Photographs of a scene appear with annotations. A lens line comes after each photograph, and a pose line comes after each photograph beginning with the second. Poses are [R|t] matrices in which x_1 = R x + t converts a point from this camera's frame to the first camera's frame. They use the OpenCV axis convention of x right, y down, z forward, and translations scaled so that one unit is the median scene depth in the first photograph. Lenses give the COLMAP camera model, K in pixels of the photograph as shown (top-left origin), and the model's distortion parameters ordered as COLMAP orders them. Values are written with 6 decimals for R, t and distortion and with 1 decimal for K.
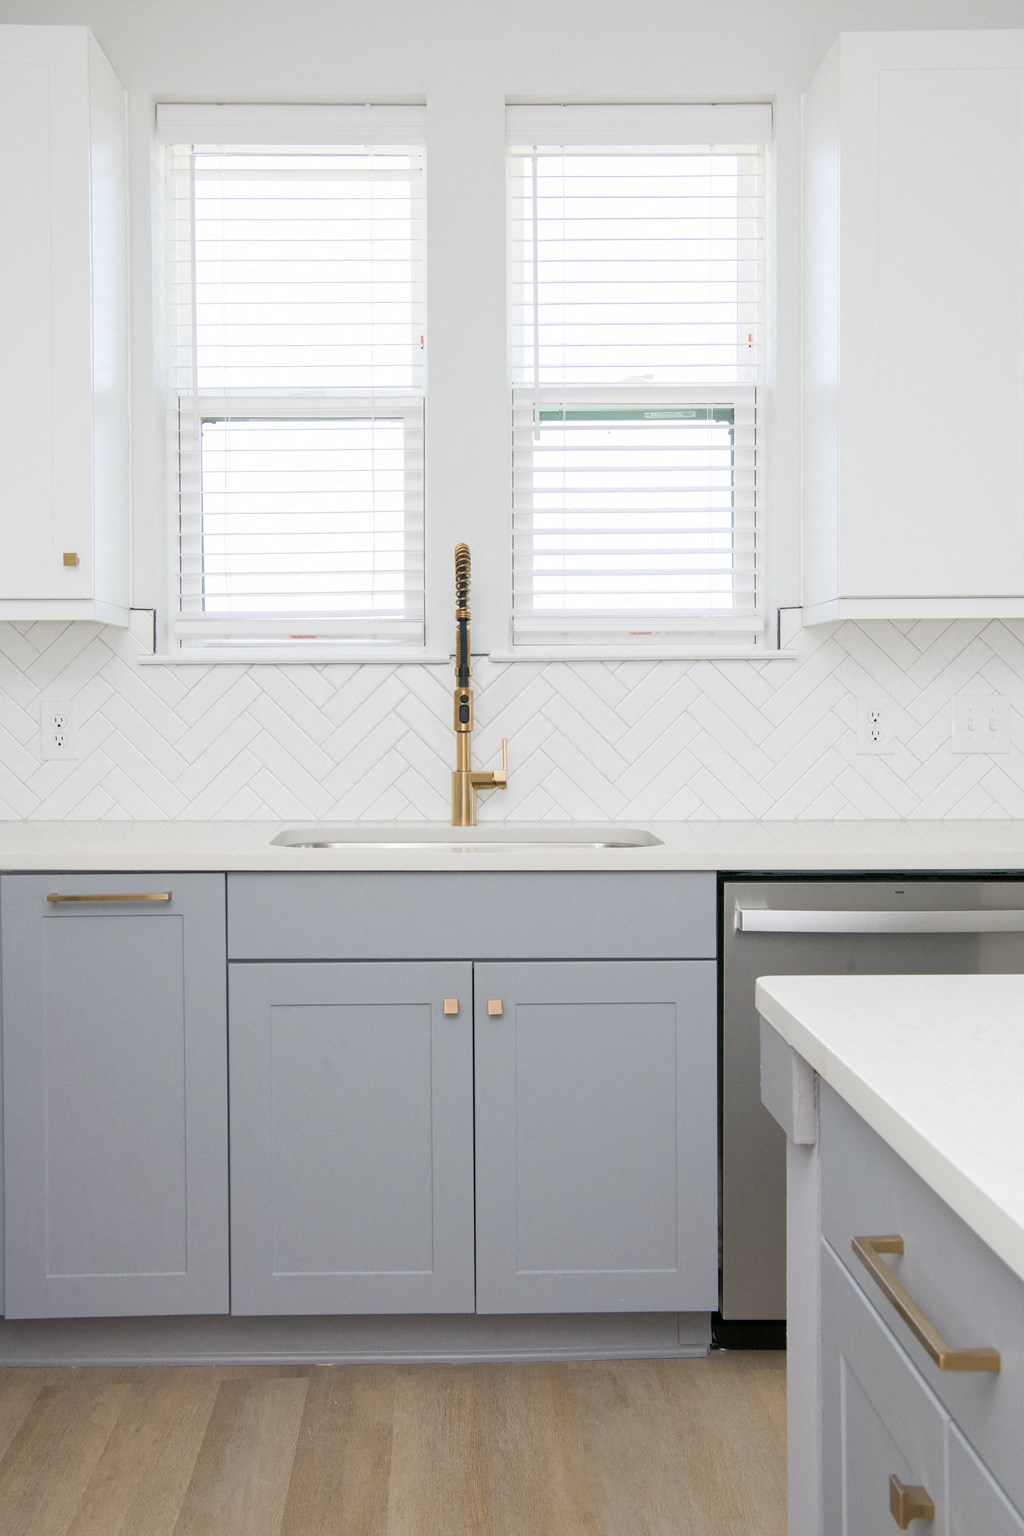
lens RADIAL K [[1592.3, 0, 511.1], [0, 1592.3, 717.8], [0, 0, 1]] dist [0.006224, 0.011456]
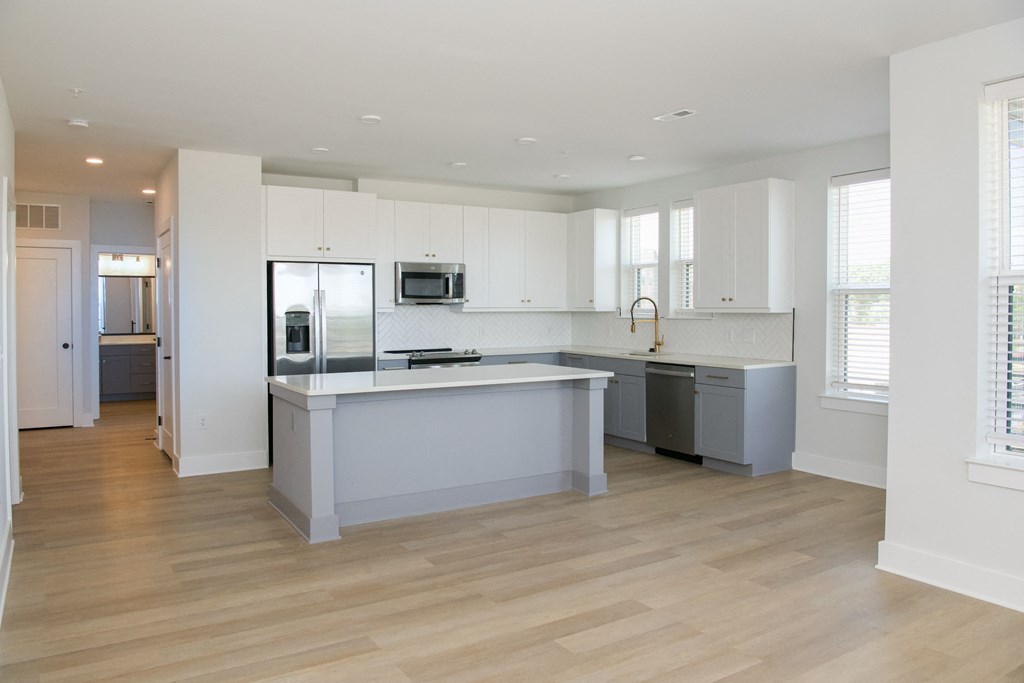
lens RADIAL K [[746.5, 0, 512.0], [0, 746.5, 341.5], [0, 0, 1]] dist [-0.112087, 0.000221]
pose [[0.482536, 0.043564, -0.874792, 1.712807], [-0.014897, 0.999026, 0.041534, -0.053835], [0.875750, -0.007010, 0.482715, -0.482486]]
